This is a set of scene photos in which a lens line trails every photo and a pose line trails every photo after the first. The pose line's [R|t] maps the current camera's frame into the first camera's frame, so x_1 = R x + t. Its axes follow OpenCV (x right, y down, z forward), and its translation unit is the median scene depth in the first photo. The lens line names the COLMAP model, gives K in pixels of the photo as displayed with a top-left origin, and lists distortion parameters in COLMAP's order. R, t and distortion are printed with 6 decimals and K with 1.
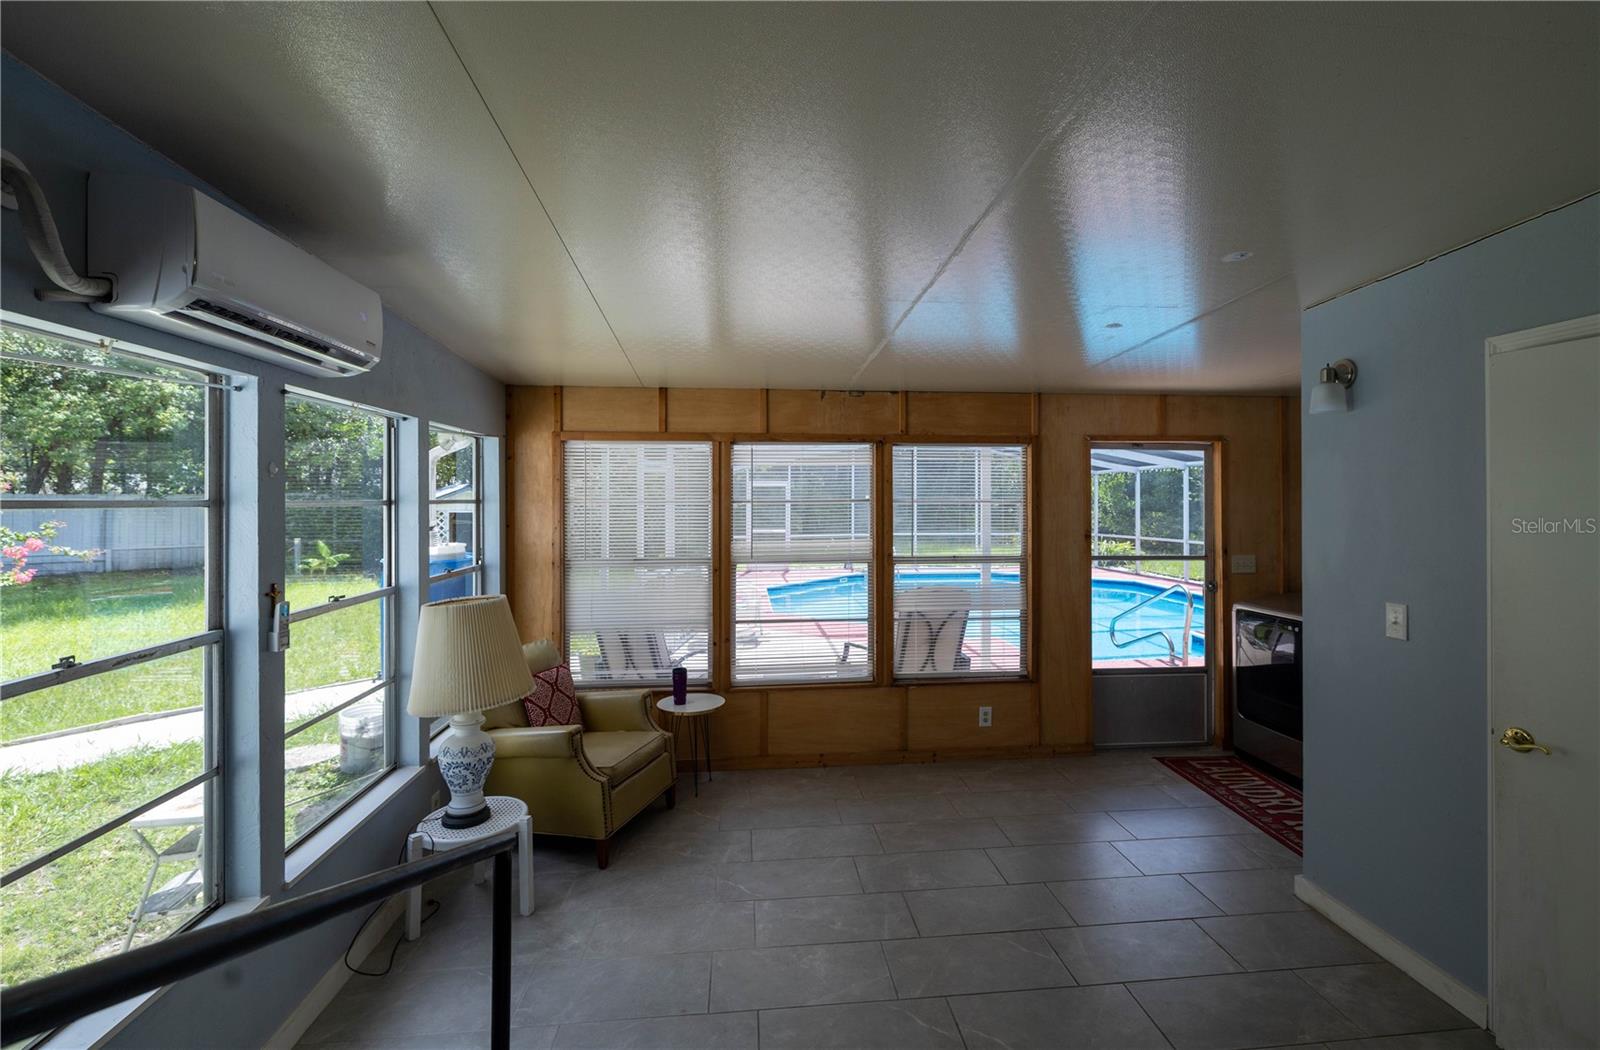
lens RADIAL K [[693.0, 0, 803.8], [0, 693.0, 510.7], [0, 0, 1]] dist [-0.003010, -0.000185]
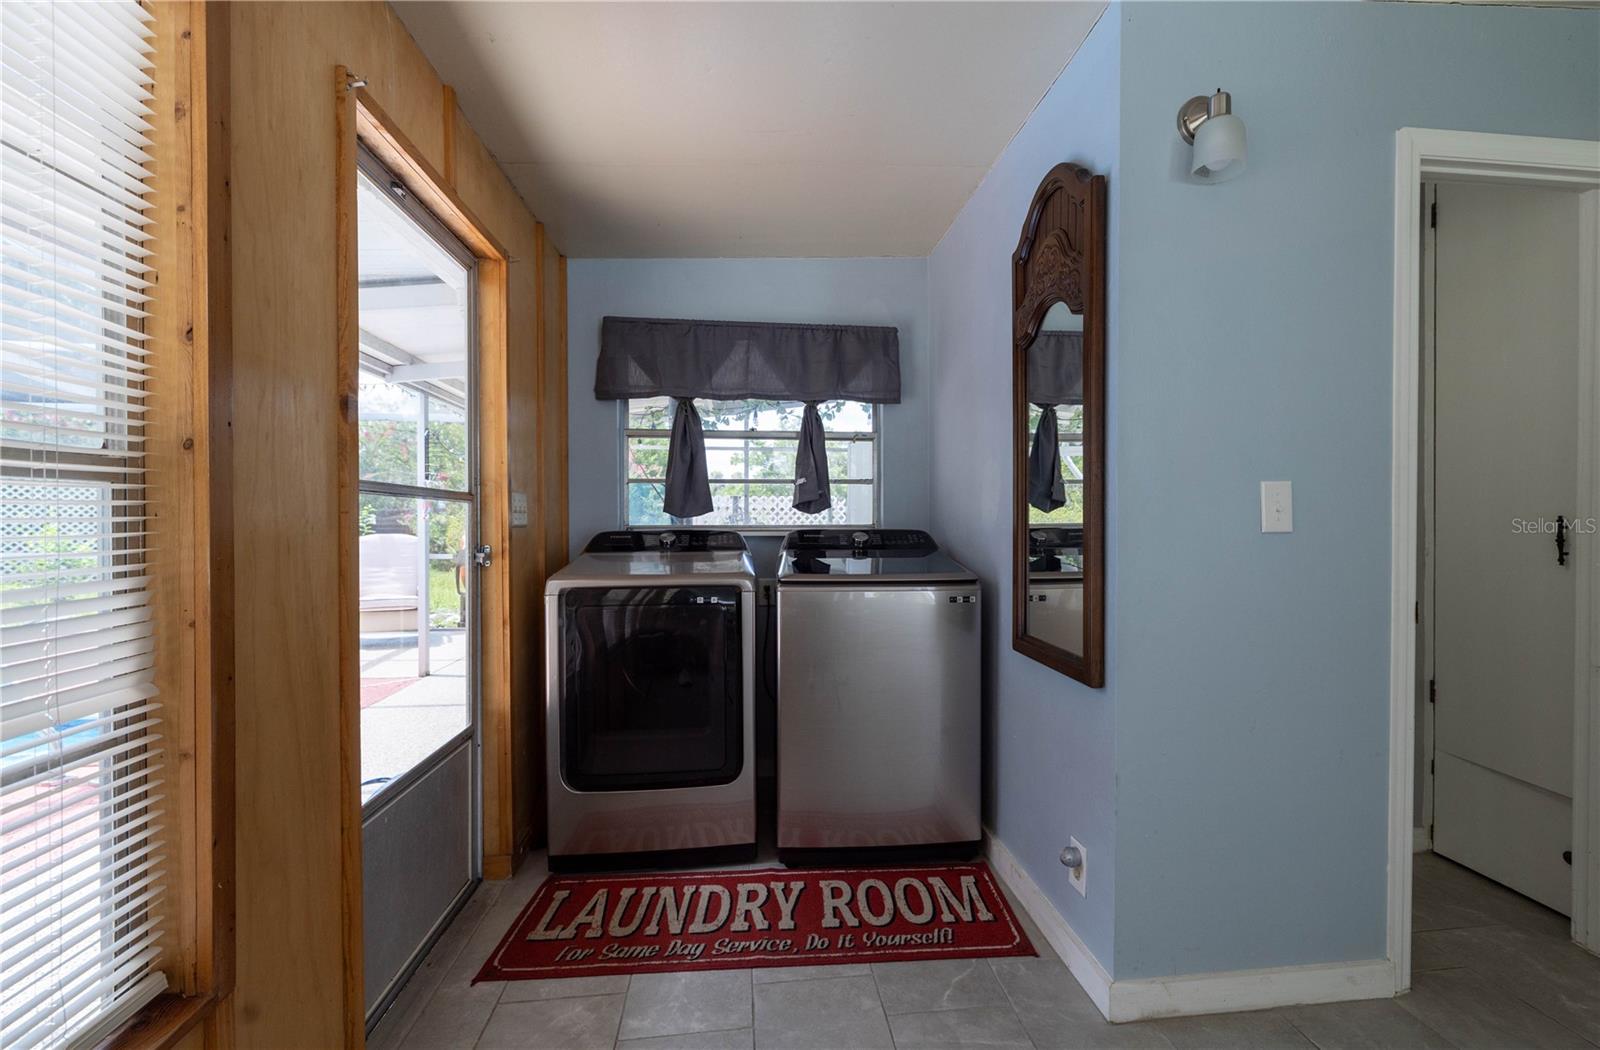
lens RADIAL K [[693.0, 0, 810.0], [0, 693.0, 526.2], [0, 0, 1]] dist [-0.003010, -0.000185]
pose [[-0.030971, -0.001023, 0.999520, 0.109714], [0.010954, 0.999939, 0.001363, 0.105059], [-0.999460, 0.010991, -0.030958, 0.908700]]
